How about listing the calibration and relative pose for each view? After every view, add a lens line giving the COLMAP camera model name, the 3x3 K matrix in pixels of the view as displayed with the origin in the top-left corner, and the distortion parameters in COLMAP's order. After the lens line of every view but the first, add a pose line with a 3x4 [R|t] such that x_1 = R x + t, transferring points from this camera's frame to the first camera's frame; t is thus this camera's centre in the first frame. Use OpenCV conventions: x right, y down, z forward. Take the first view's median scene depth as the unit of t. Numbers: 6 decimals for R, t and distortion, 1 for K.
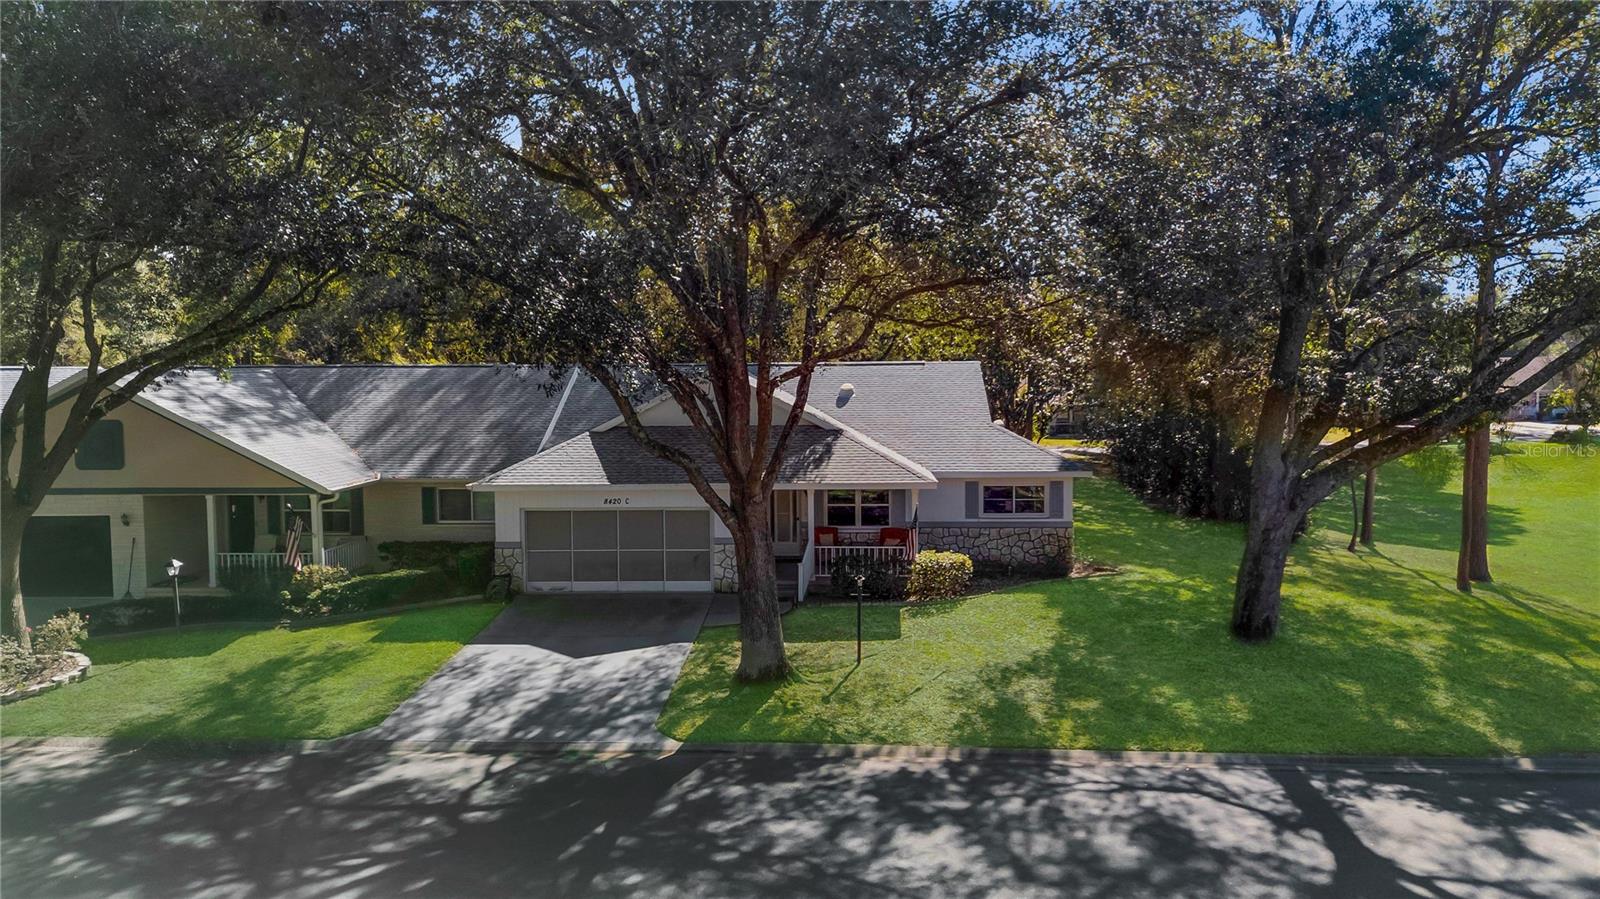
lens RADIAL K [[1173.3, 0, 800.0], [0, 1173.3, 449.5], [0, 0, 1]] dist [0.097379, -0.140530]
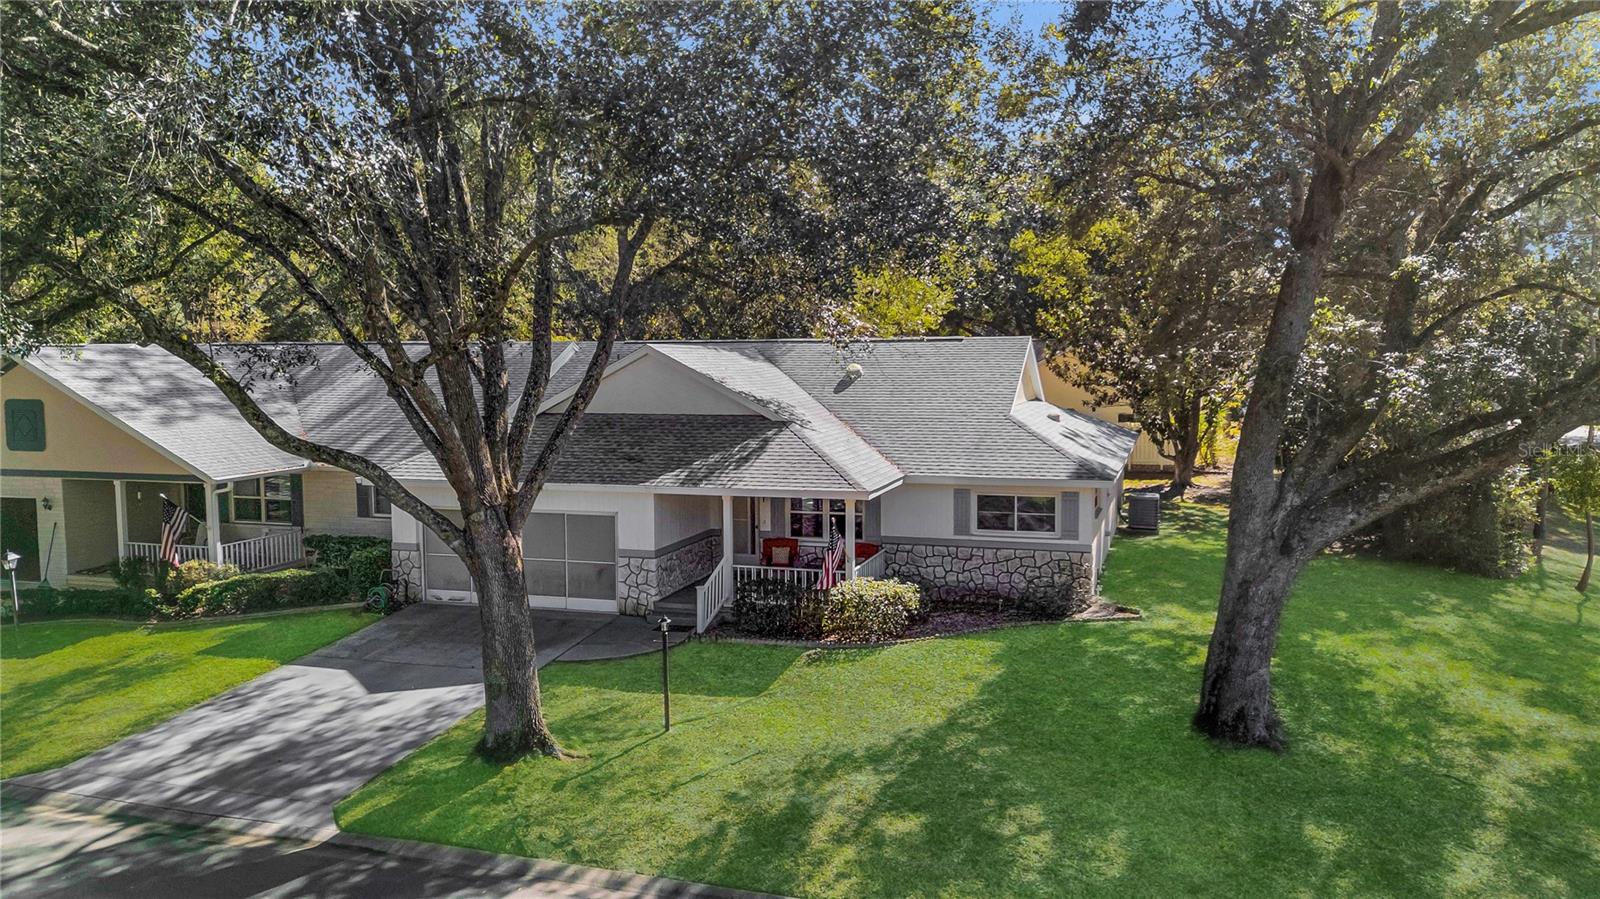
lens RADIAL K [[1173.7, 0, 800.0], [0, 1173.7, 449.5], [0, 0, 1]] dist [0.061903, -0.061050]
pose [[0.966657, 0.022307, -0.255099, 0.352935], [-0.017099, 0.999598, 0.022616, -0.022225], [0.255501, -0.017500, 0.966650, 0.304645]]
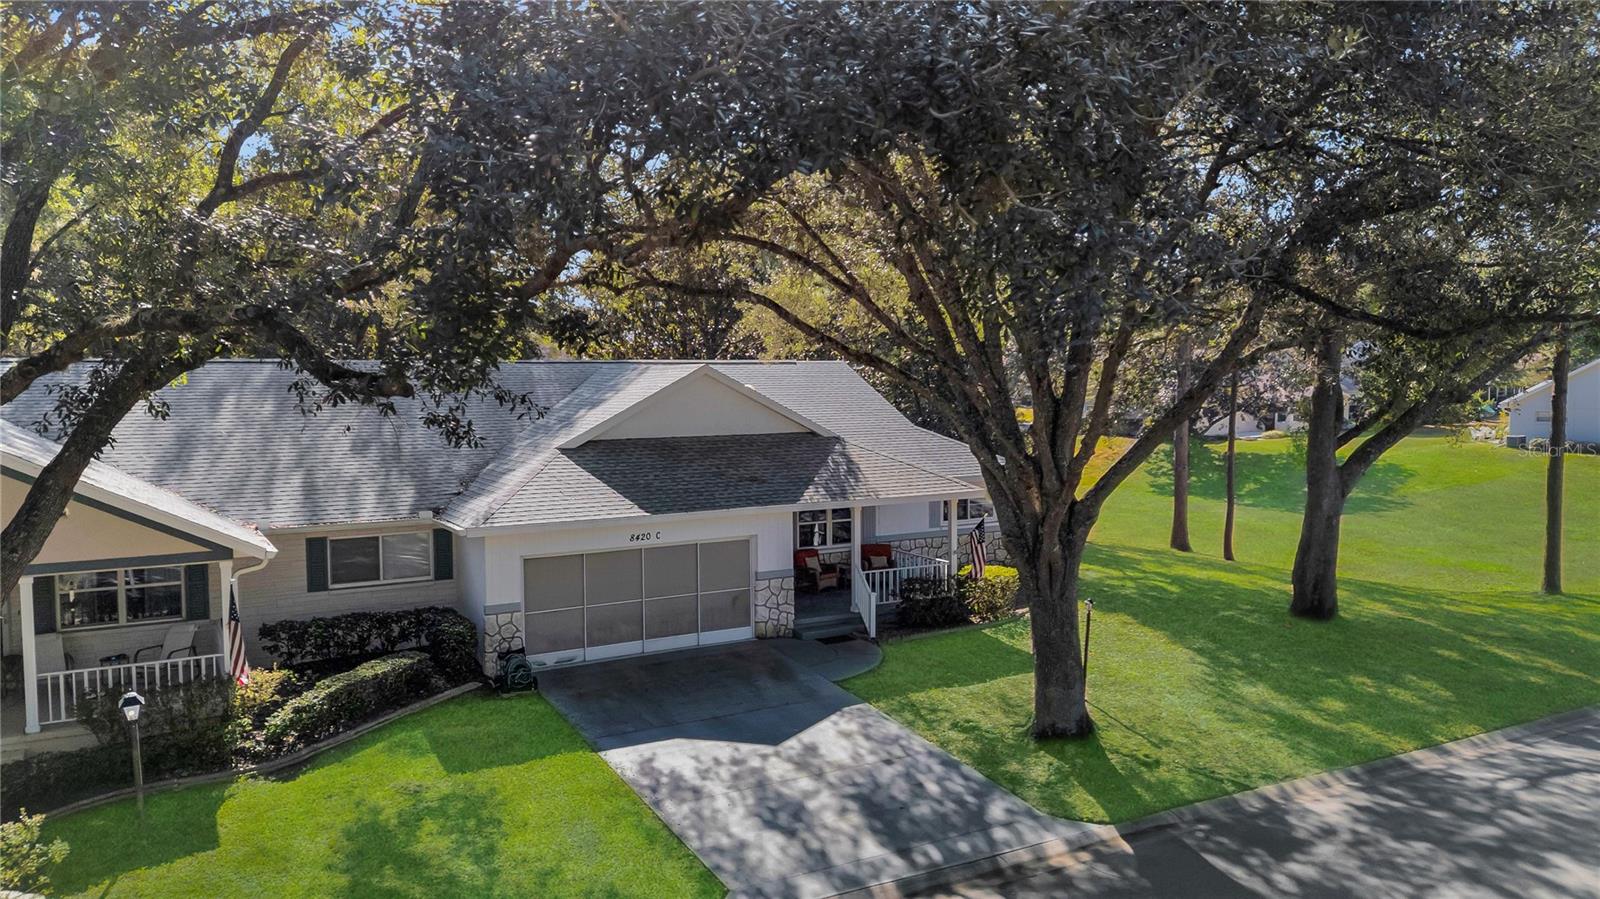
lens RADIAL K [[1173.7, 0, 800.0], [0, 1173.7, 449.5], [0, 0, 1]] dist [0.061903, -0.061050]
pose [[0.843607, -0.034833, 0.535830, -0.648253], [0.036242, 0.999312, 0.007904, -0.021289], [-0.535737, 0.012752, 0.844289, 0.393001]]
